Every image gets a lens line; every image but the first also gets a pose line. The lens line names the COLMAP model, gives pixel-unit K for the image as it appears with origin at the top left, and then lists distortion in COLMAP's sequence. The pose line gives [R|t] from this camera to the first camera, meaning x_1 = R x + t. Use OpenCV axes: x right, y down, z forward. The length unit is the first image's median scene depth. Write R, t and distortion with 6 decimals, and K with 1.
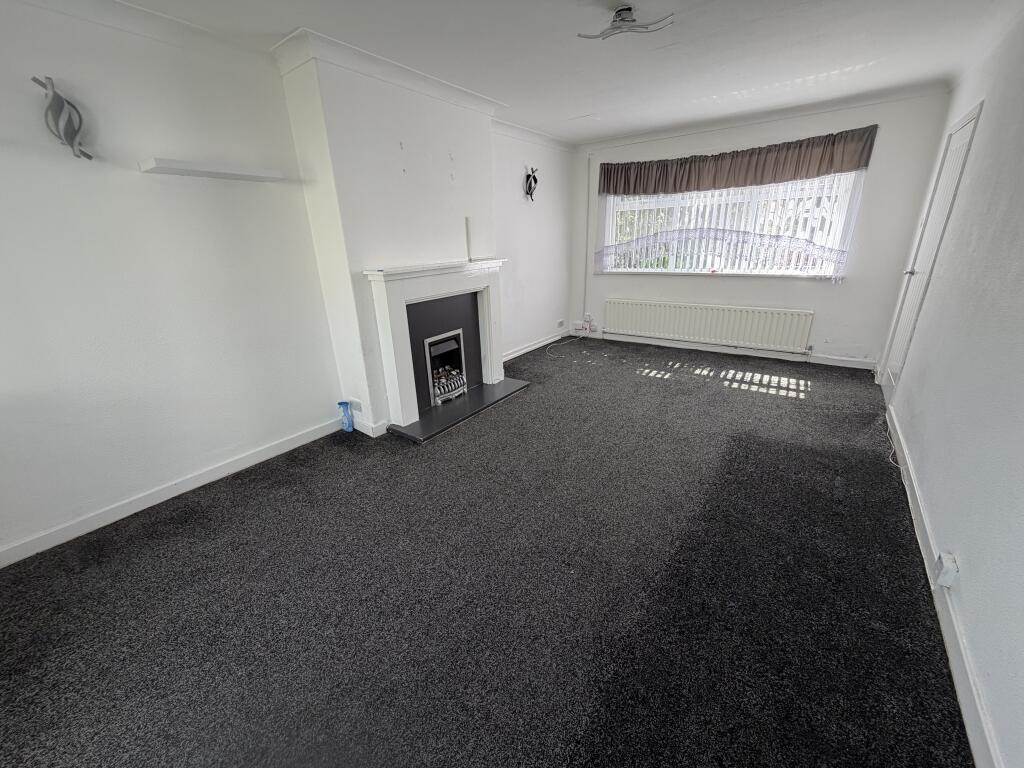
lens RADIAL K [[408.6, 0, 510.7], [0, 408.6, 385.4], [0, 0, 1]] dist [0.000956, 0.000348]
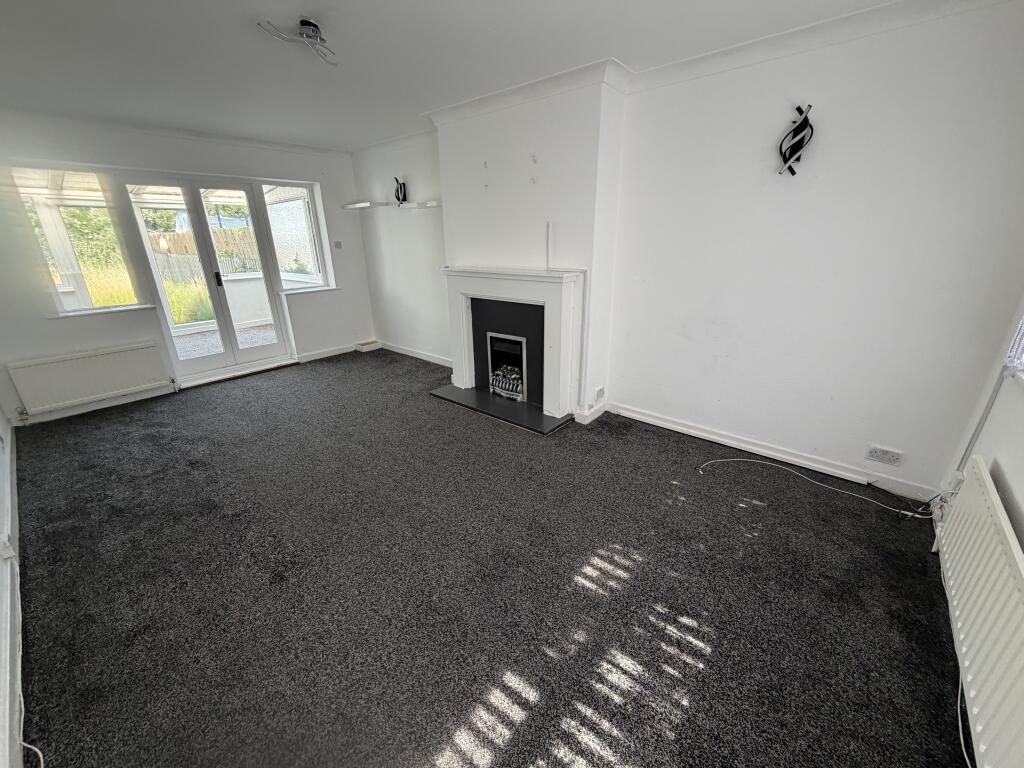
lens RADIAL K [[408.6, 0, 510.7], [0, 408.6, 385.4], [0, 0, 1]] dist [0.000956, 0.000348]
pose [[-0.075934, 0.375982, -0.923511, 0.773126], [-0.321450, 0.867505, 0.379611, -0.376390], [0.943877, 0.325688, 0.054986, 0.896731]]
